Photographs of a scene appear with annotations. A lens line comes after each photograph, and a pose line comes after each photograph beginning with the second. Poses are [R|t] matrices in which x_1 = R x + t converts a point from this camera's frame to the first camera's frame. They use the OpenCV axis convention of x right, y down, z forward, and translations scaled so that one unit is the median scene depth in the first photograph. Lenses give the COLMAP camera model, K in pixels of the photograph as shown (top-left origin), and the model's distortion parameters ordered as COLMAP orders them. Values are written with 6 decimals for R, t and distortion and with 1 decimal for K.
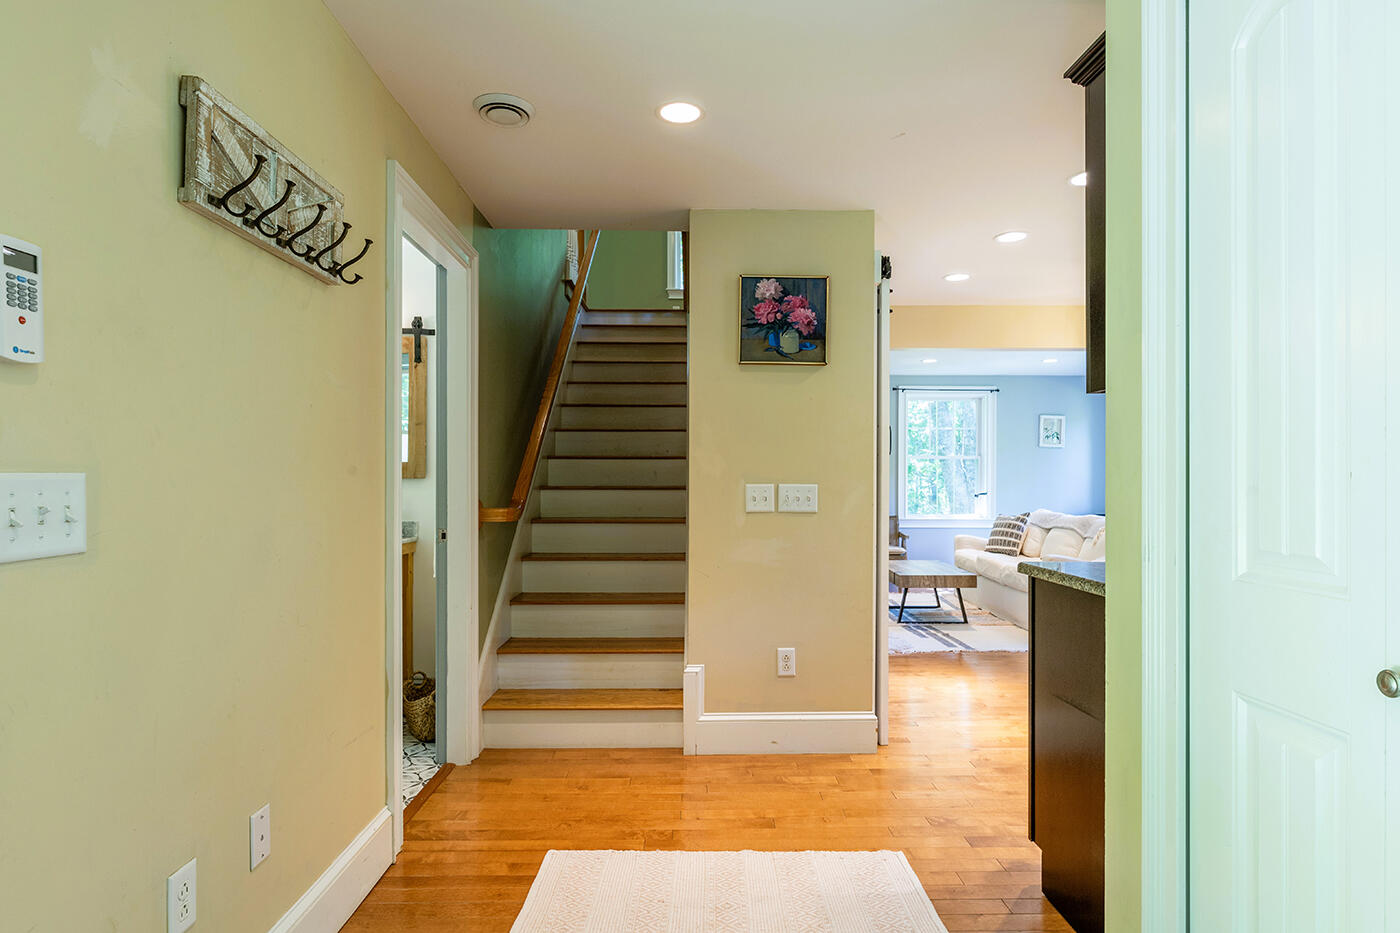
lens RADIAL K [[856.4, 0, 701.3], [0, 856.4, 481.2], [0, 0, 1]] dist [-0.047315, -0.000271]
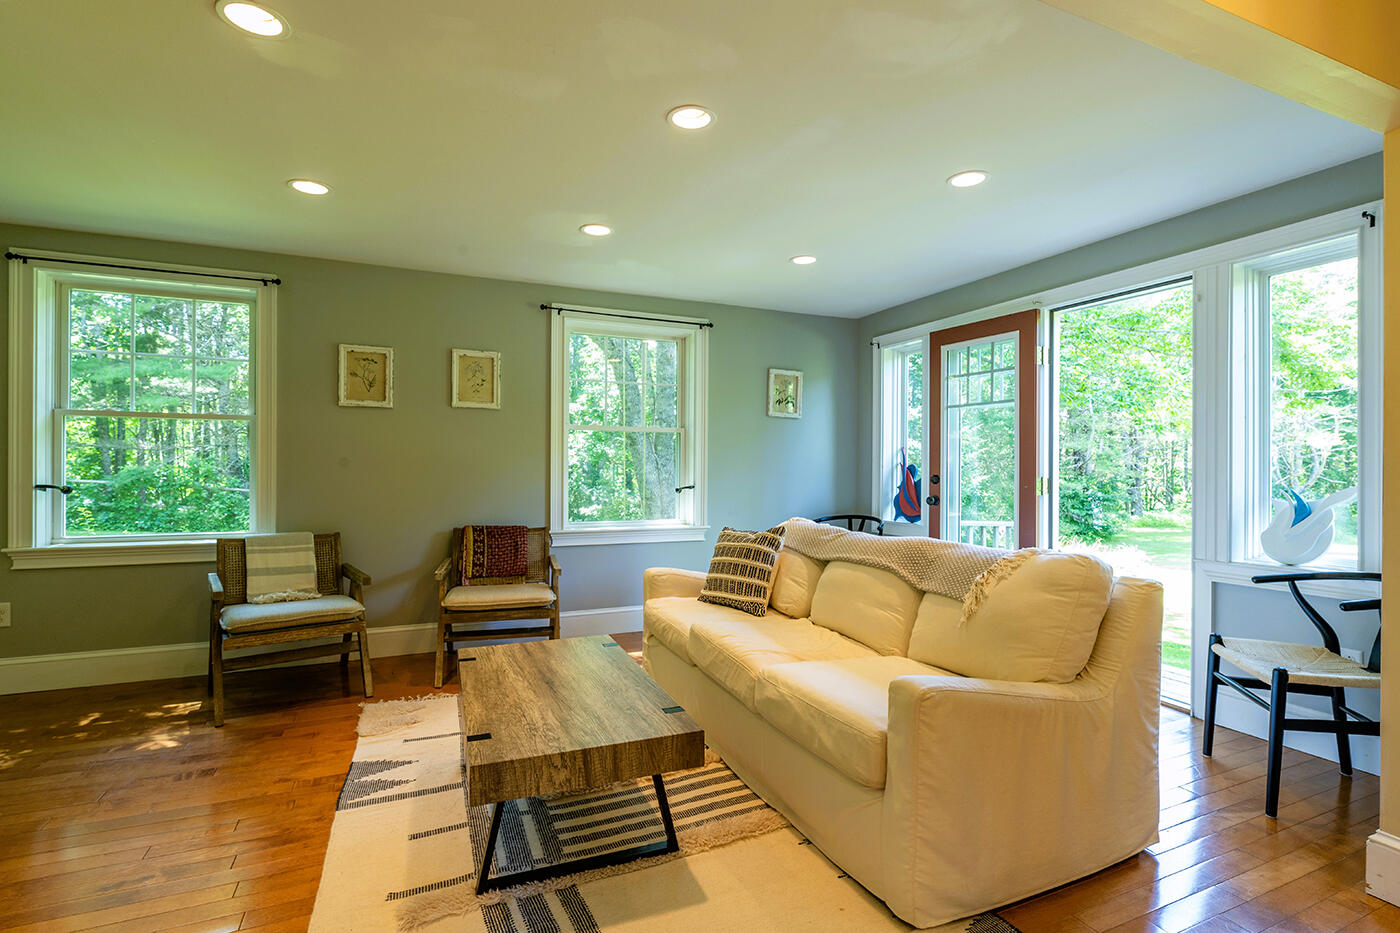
lens RADIAL K [[622.0, 0, 700.0], [0, 622.0, 466.5], [0, 0, 1]] dist [-0.000603, -0.000180]
pose [[0.930475, 0.002573, 0.366347, 0.198010], [-0.001090, 0.999990, -0.004252, 0.001456], [-0.366355, 0.003557, 0.930468, 0.662822]]
